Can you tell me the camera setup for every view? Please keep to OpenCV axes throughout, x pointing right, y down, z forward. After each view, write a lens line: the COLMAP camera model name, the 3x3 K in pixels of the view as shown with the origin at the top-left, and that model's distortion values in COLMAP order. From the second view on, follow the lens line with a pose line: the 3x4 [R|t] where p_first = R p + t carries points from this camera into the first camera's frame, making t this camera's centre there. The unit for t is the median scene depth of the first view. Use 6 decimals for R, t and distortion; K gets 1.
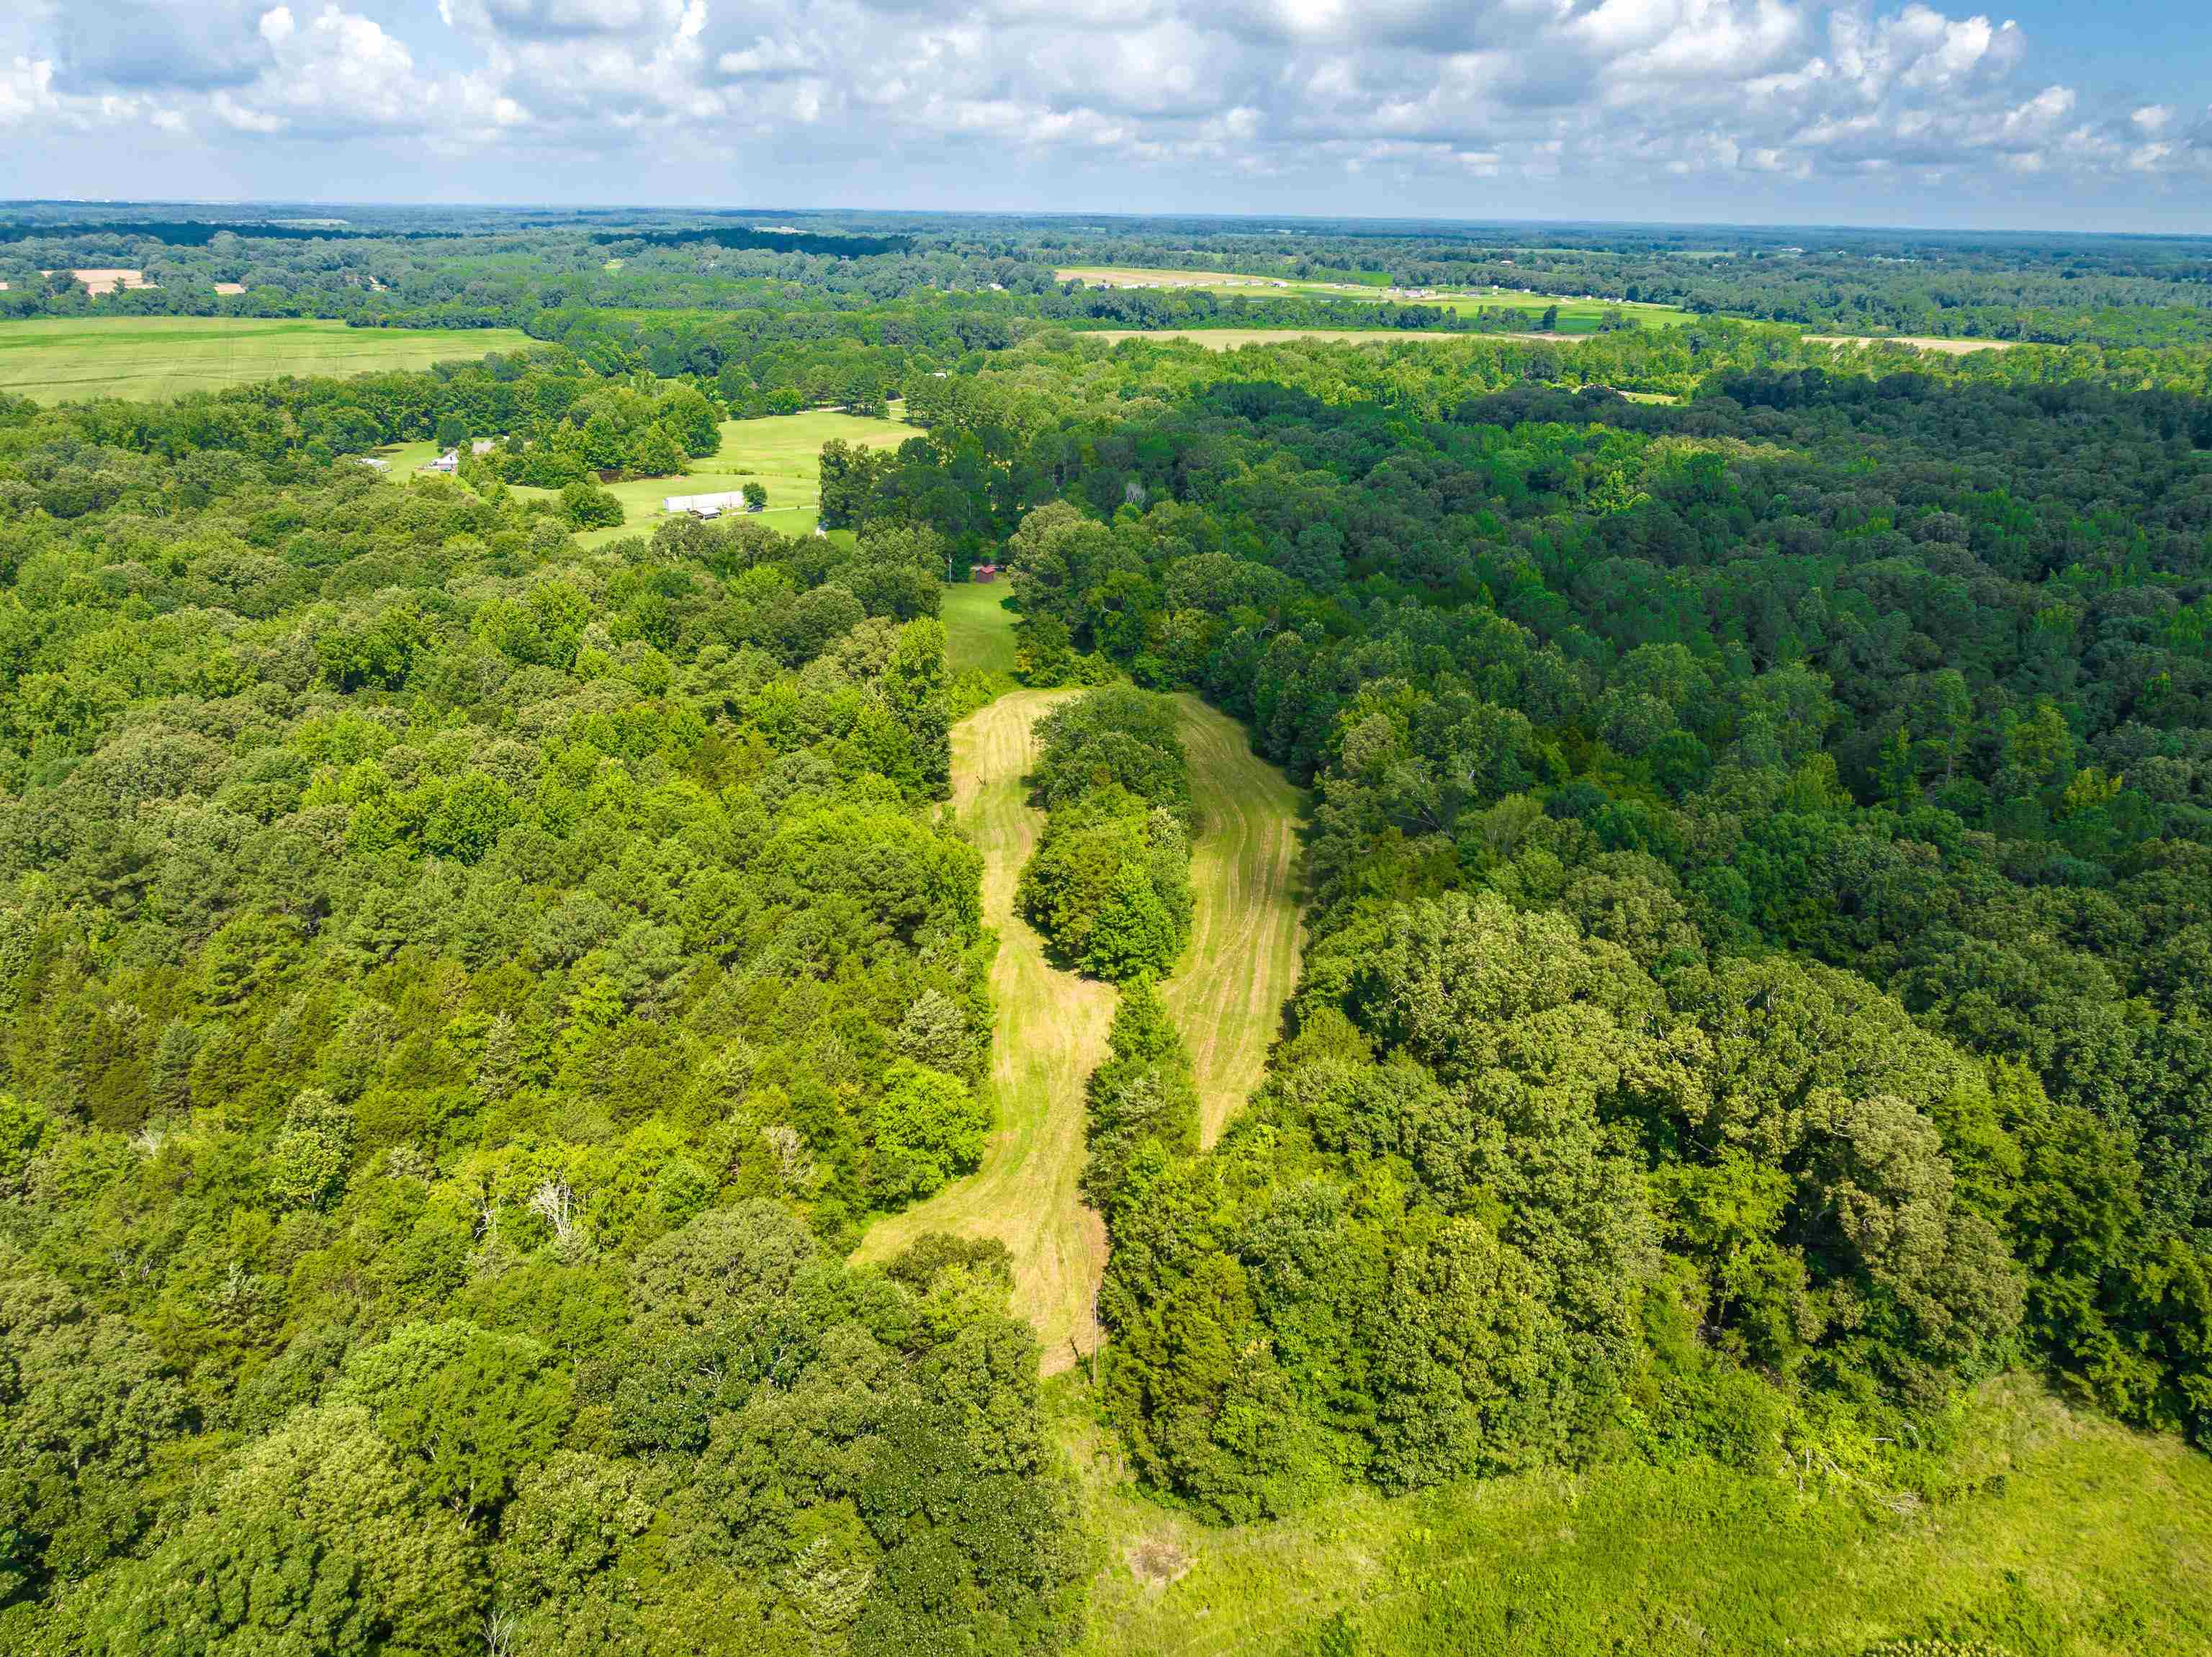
lens RADIAL K [[1546.3, 0, 1103.1], [0, 1546.3, 816.5], [0, 0, 1]] dist [-0.035019, 0.020656]
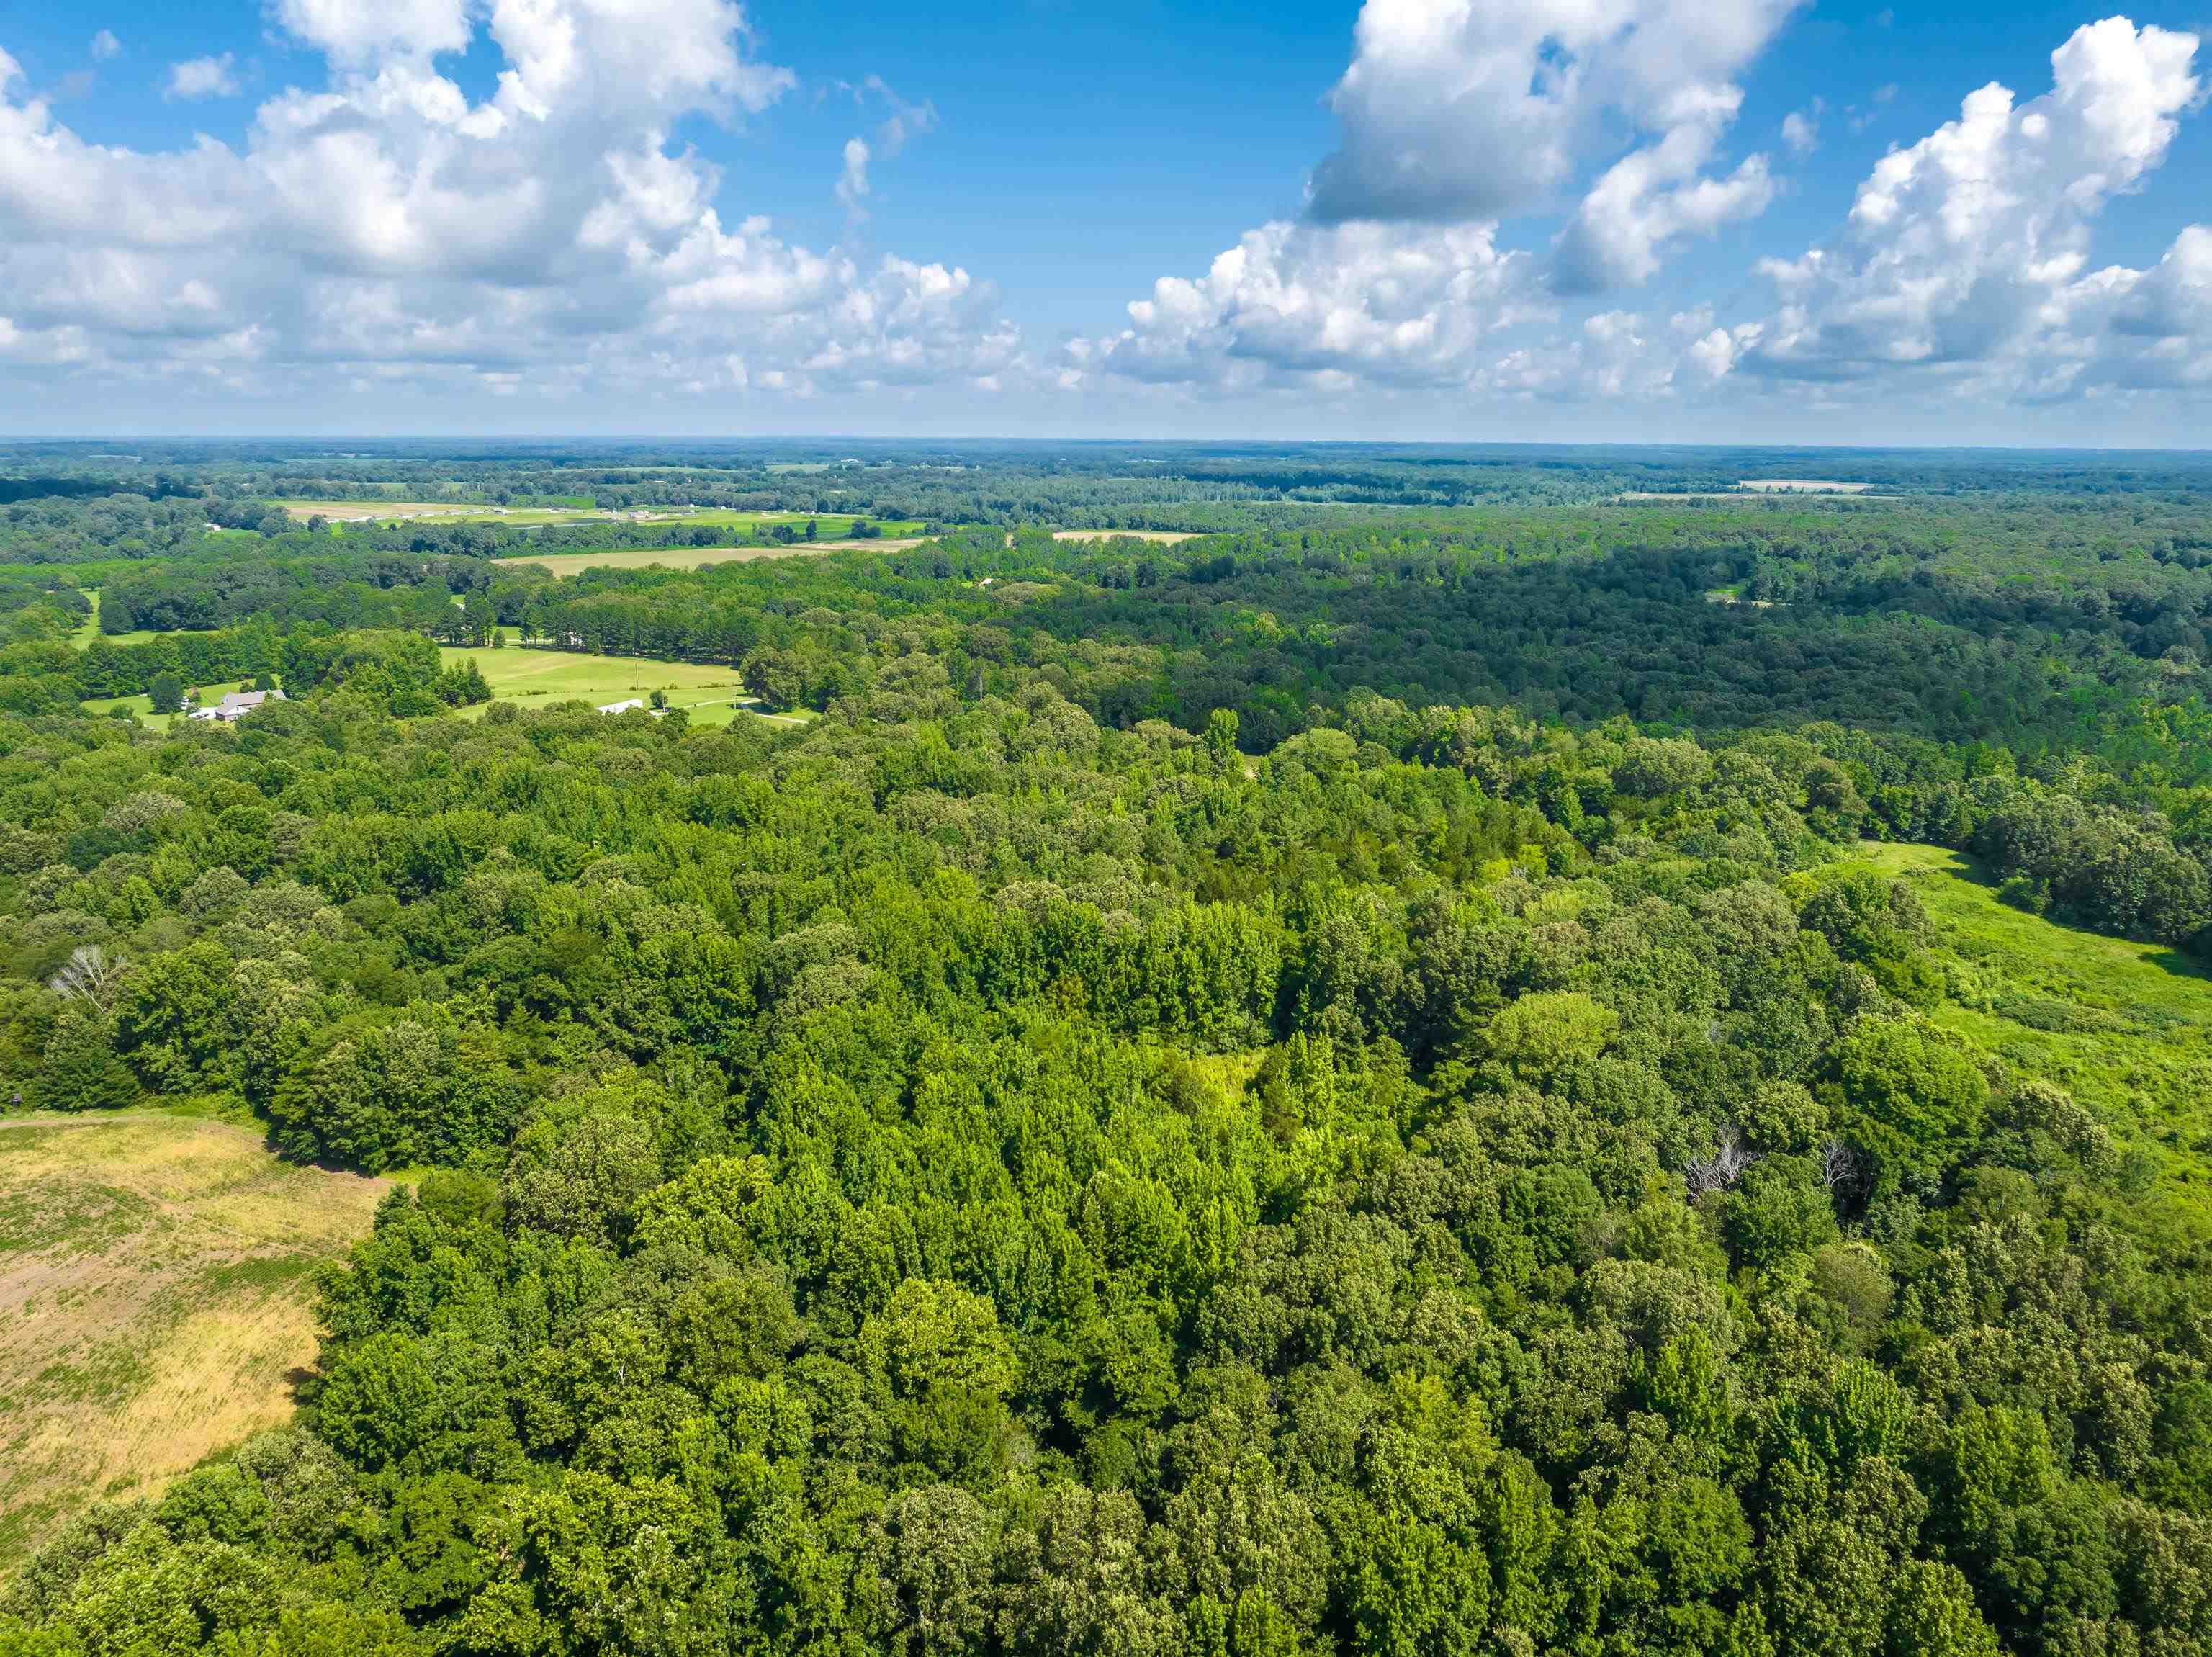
lens RADIAL K [[1546.3, 0, 1122.2], [0, 1546.3, 812.8], [0, 0, 1]] dist [-0.035019, 0.020656]
pose [[0.828274, -0.141598, 0.542136, -1.248098], [0.210555, 0.975286, -0.066956, 0.104742], [-0.519257, 0.169607, 0.837619, -0.510372]]
